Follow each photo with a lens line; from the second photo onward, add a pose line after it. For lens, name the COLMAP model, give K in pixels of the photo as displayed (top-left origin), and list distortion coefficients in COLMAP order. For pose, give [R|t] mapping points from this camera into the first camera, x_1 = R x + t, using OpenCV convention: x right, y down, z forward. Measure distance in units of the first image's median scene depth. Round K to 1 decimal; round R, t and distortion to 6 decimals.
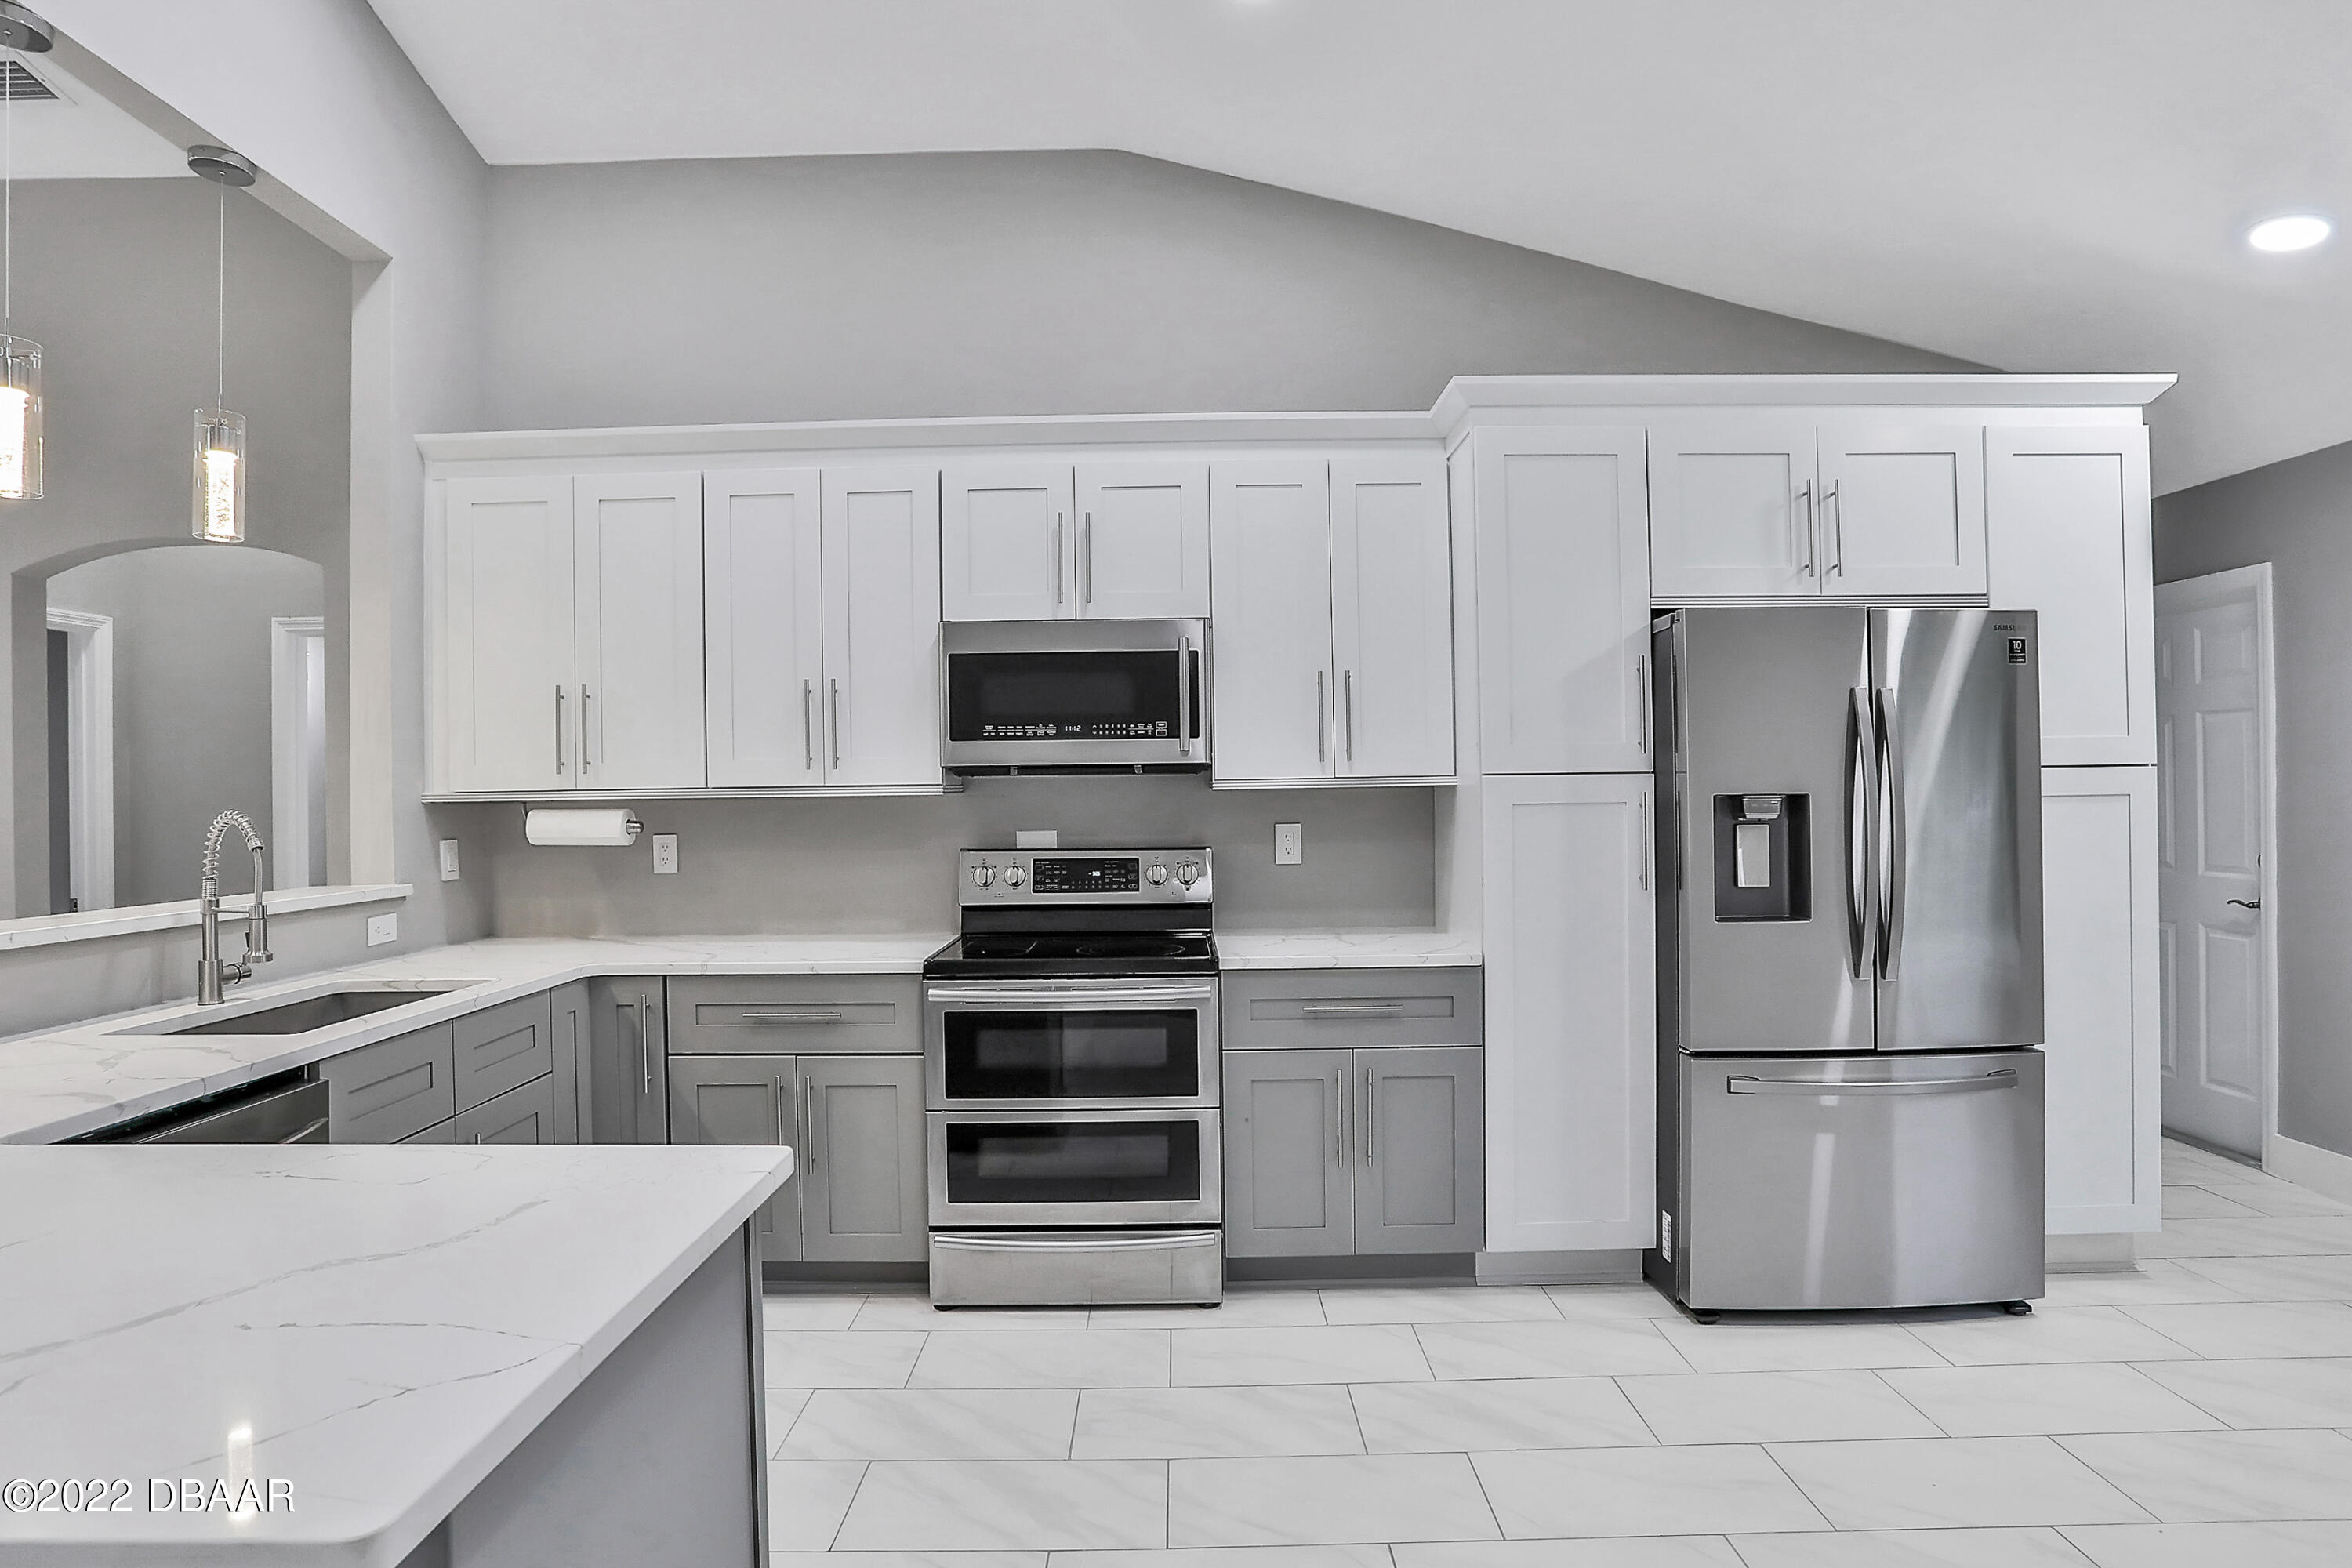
lens RADIAL K [[1250.4, 0, 1180.9], [0, 1250.4, 796.4], [0, 0, 1]] dist [-0.069000, 0.024167]
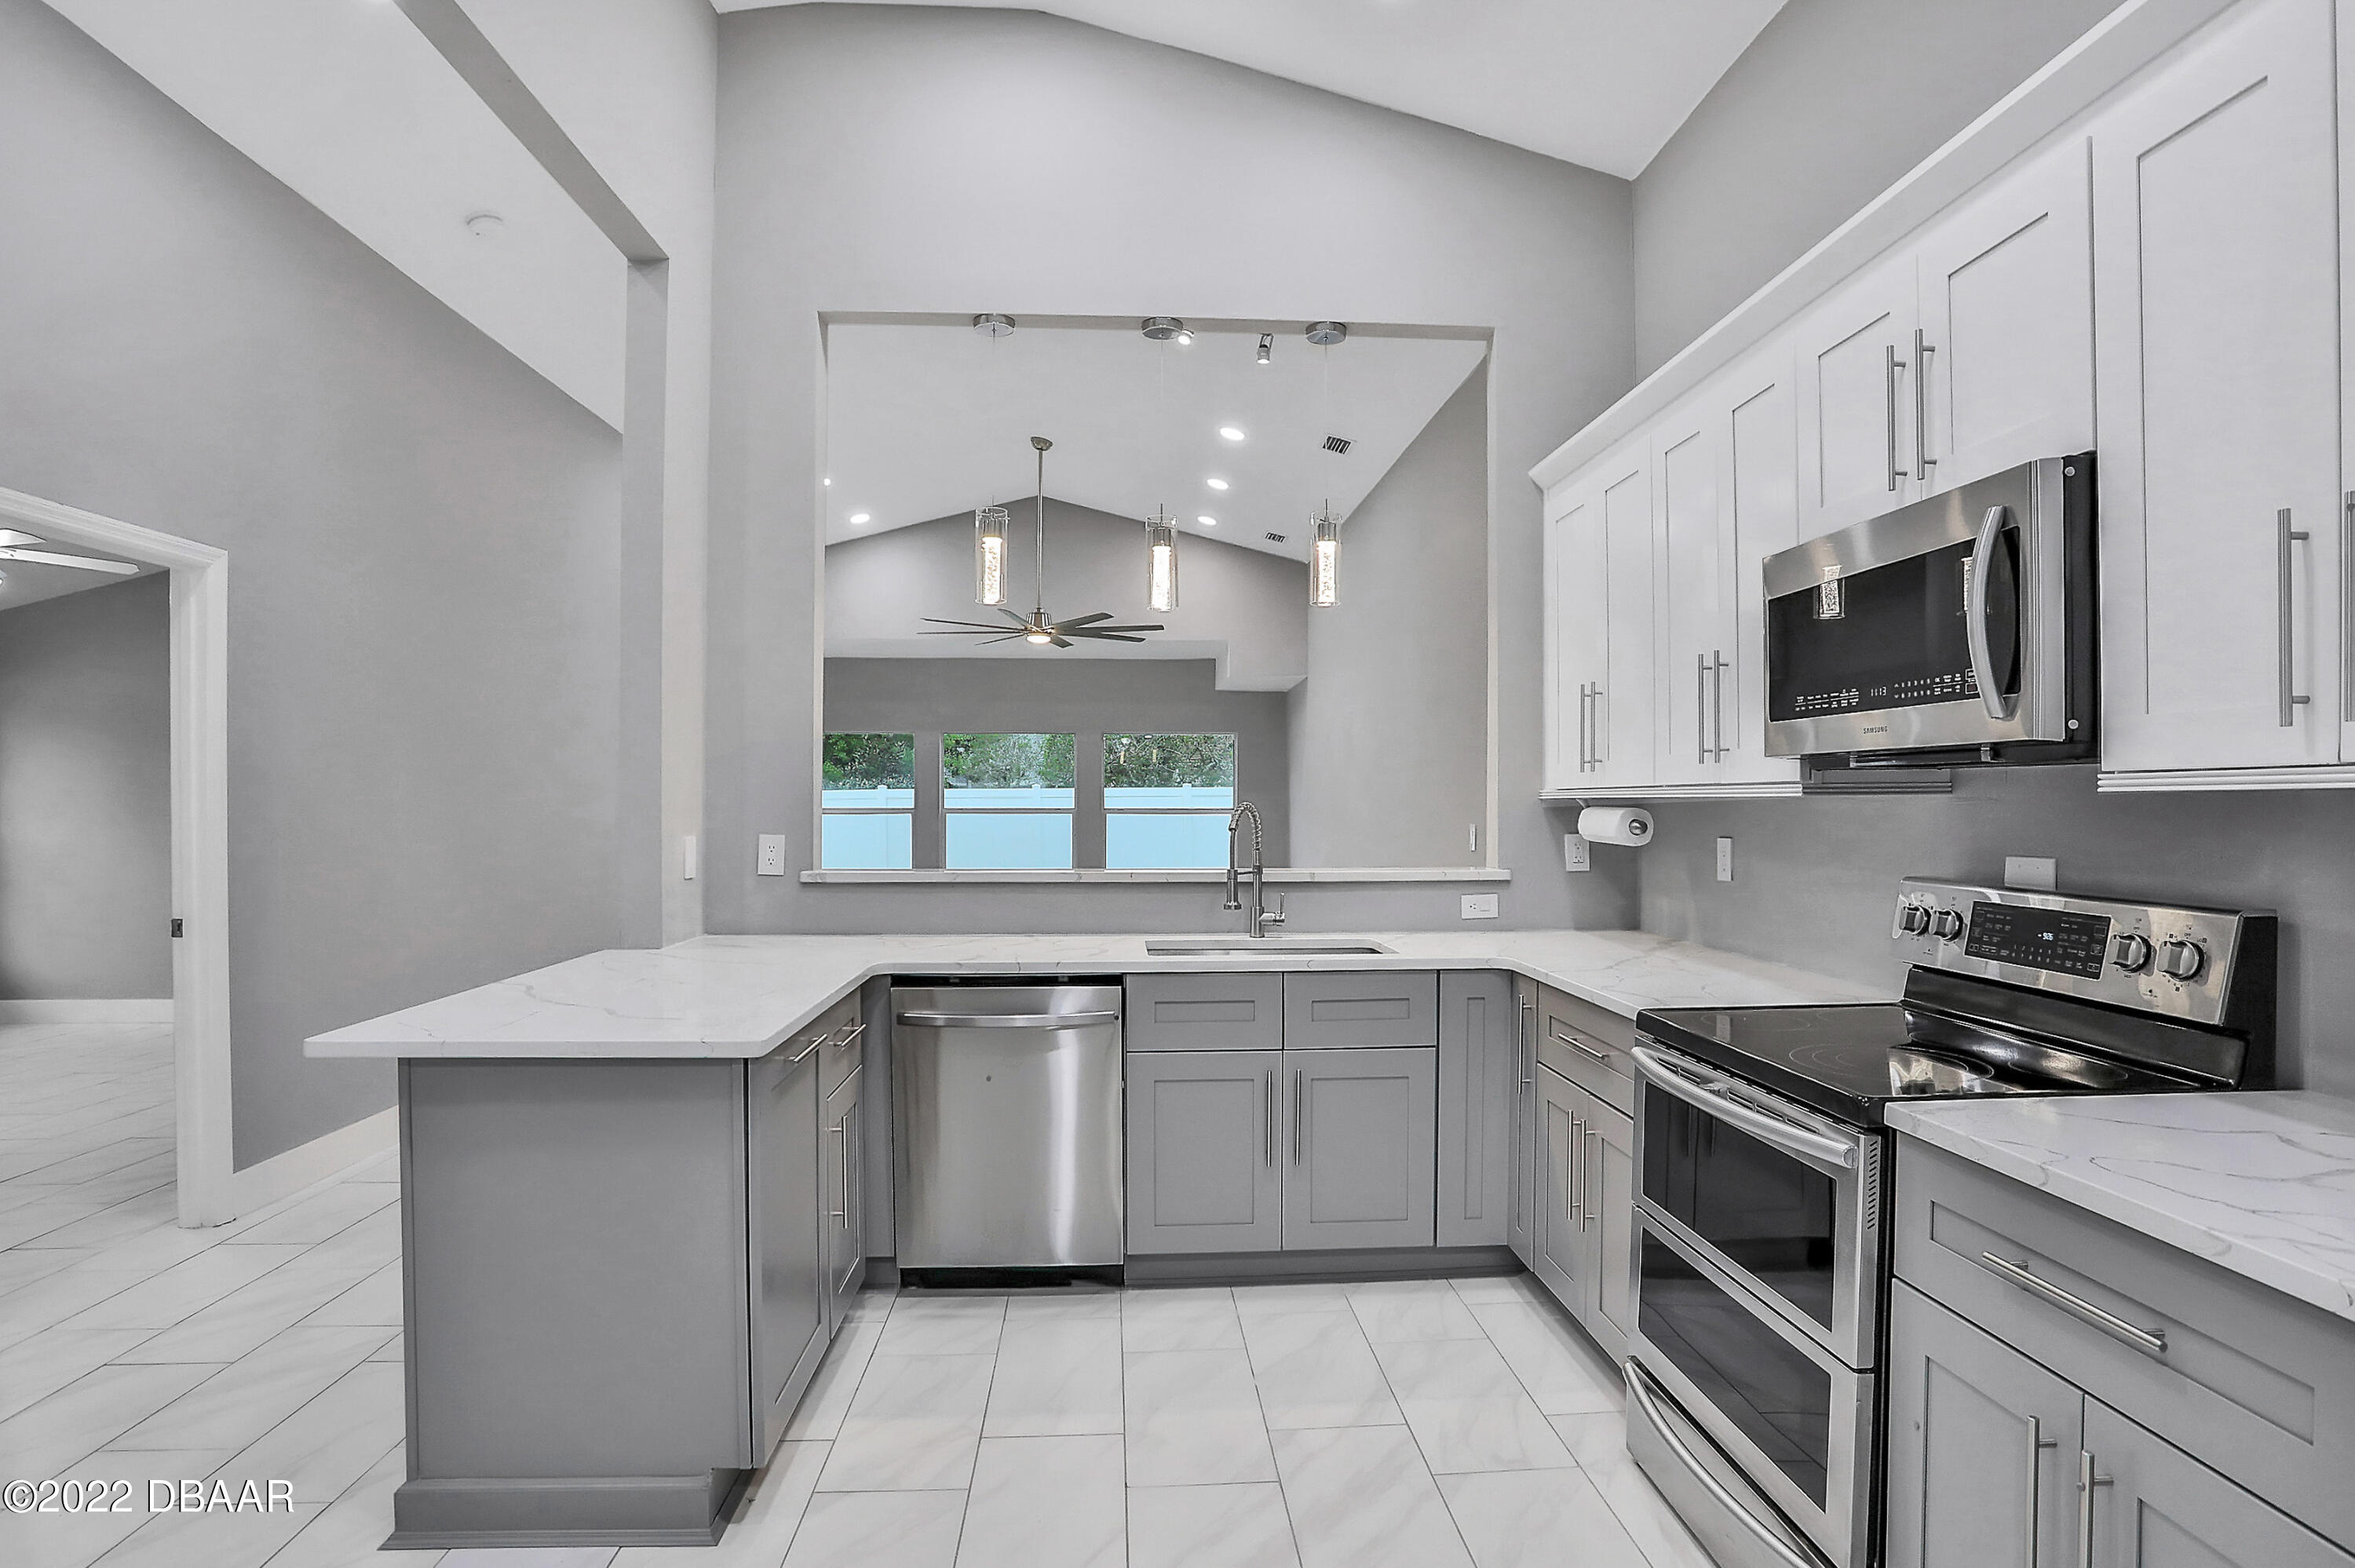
lens RADIAL K [[1246.0, 0, 1185.8], [0, 1246.0, 817.2], [0, 0, 1]] dist [-0.079021, 0.041340]
pose [[0.050698, 0.026128, -0.998372, 0.534671], [-0.001613, 0.999659, 0.026080, -0.007731], [0.998713, 0.000288, 0.050723, 0.665991]]
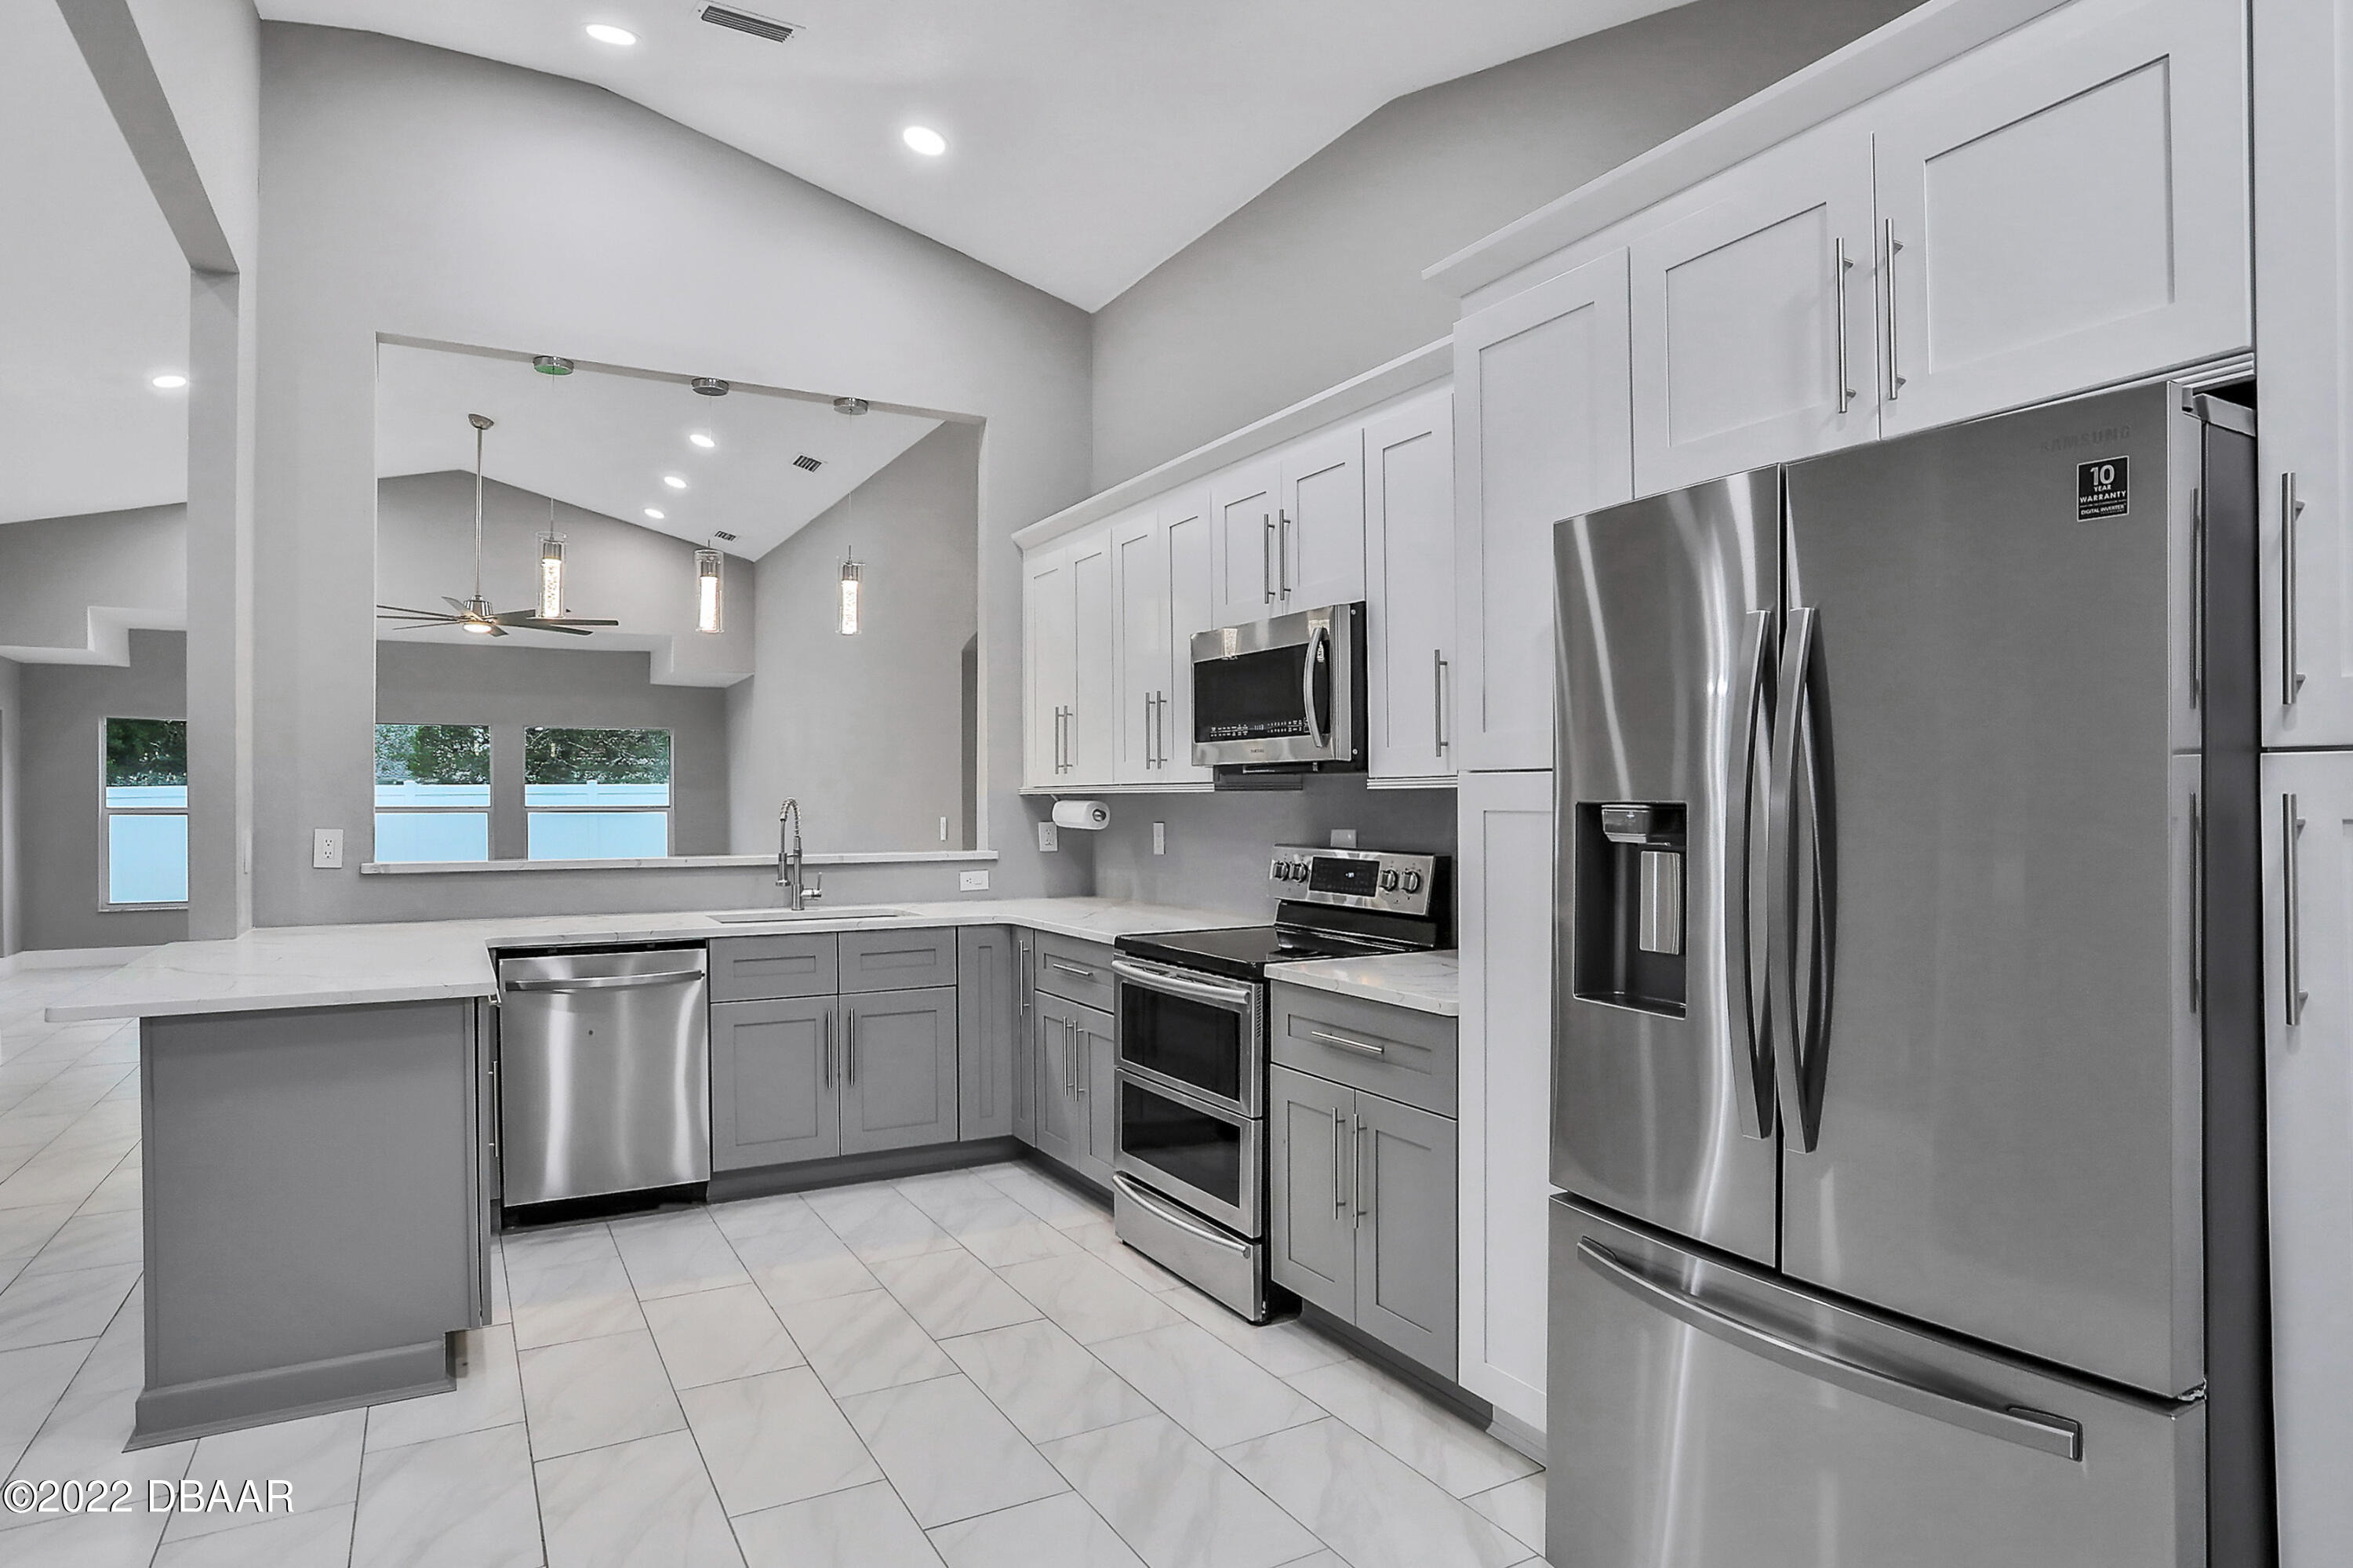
lens RADIAL K [[1334.0, 0, 1175.9], [0, 1334.0, 803.5], [0, 0, 1]] dist [-0.044739, 0.000478]
pose [[0.481239, 0.015567, -0.876451, 0.886546], [-0.005345, 0.999876, 0.014824, -0.009012], [0.876573, -0.002450, 0.481263, 0.445436]]
